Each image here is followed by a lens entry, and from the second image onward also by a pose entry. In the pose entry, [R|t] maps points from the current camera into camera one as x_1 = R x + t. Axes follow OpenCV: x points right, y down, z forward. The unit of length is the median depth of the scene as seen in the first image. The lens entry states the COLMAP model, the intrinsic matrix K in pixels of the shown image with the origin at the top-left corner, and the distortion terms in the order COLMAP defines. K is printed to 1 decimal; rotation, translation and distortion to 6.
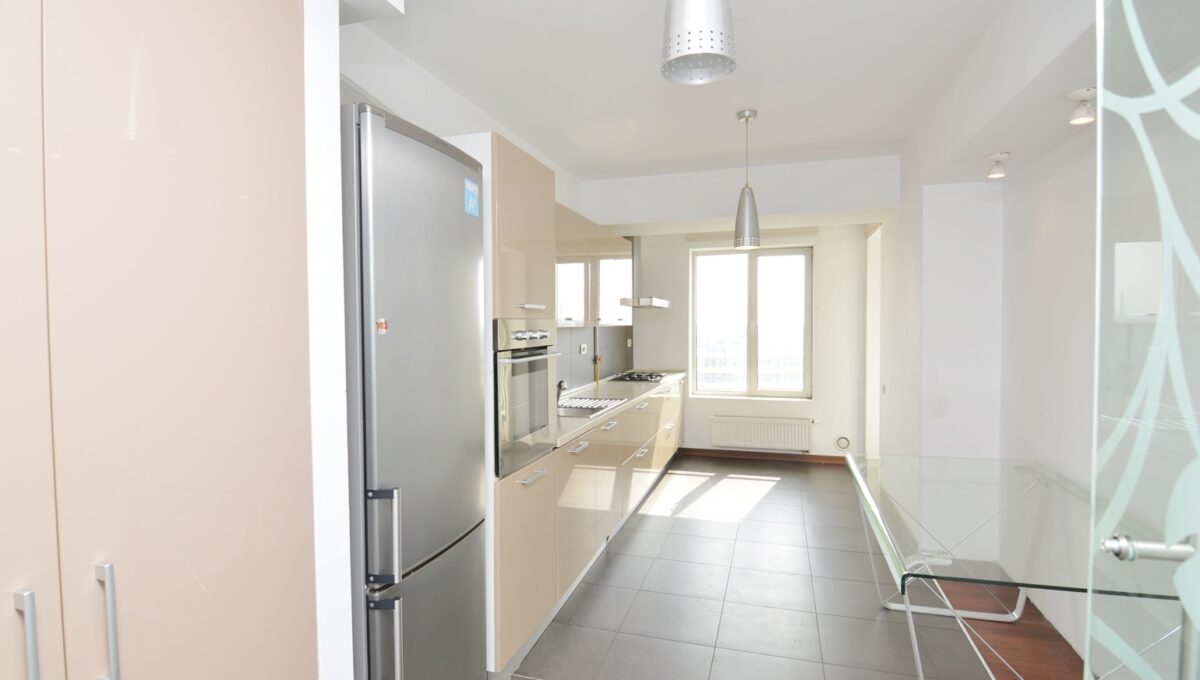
lens RADIAL K [[590.1, 0, 599.1], [0, 590.1, 338.9], [0, 0, 1]] dist [-0.005990, -0.006207]
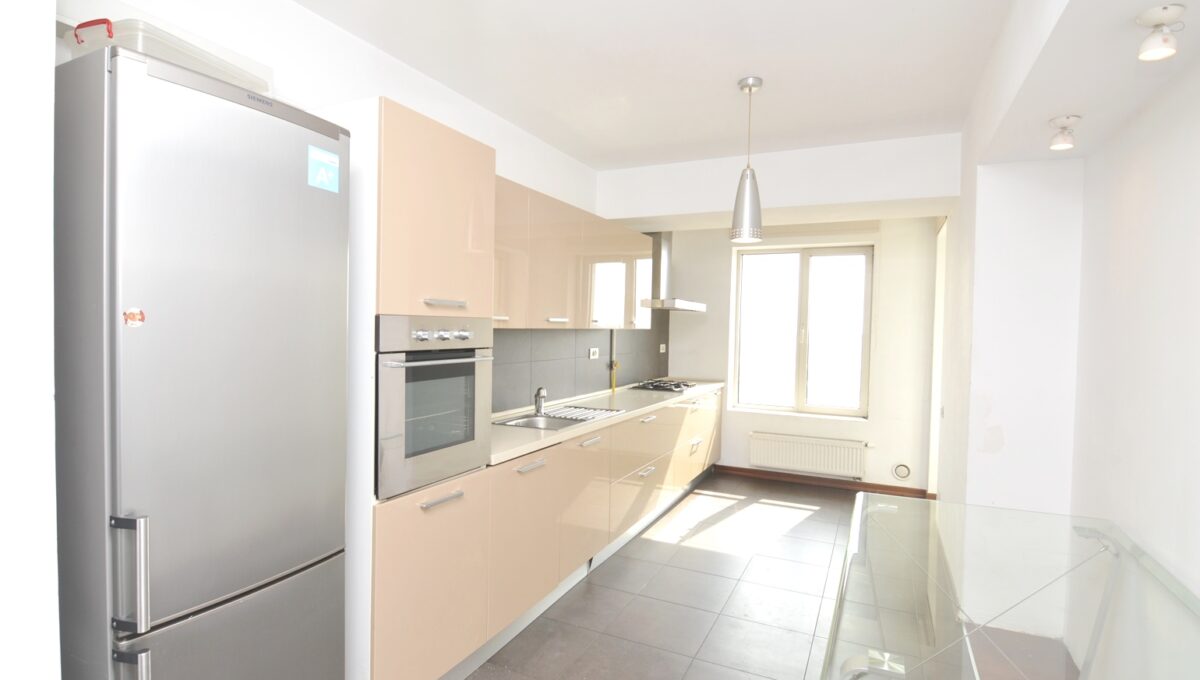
lens RADIAL K [[590.1, 0, 600.6], [0, 590.1, 340.2], [0, 0, 1]] dist [-0.005990, -0.006207]
pose [[0.988142, 0.030542, -0.150473, 0.130614], [-0.030961, 0.999520, -0.000446, -0.003288], [0.150387, 0.005099, 0.988614, 0.097531]]
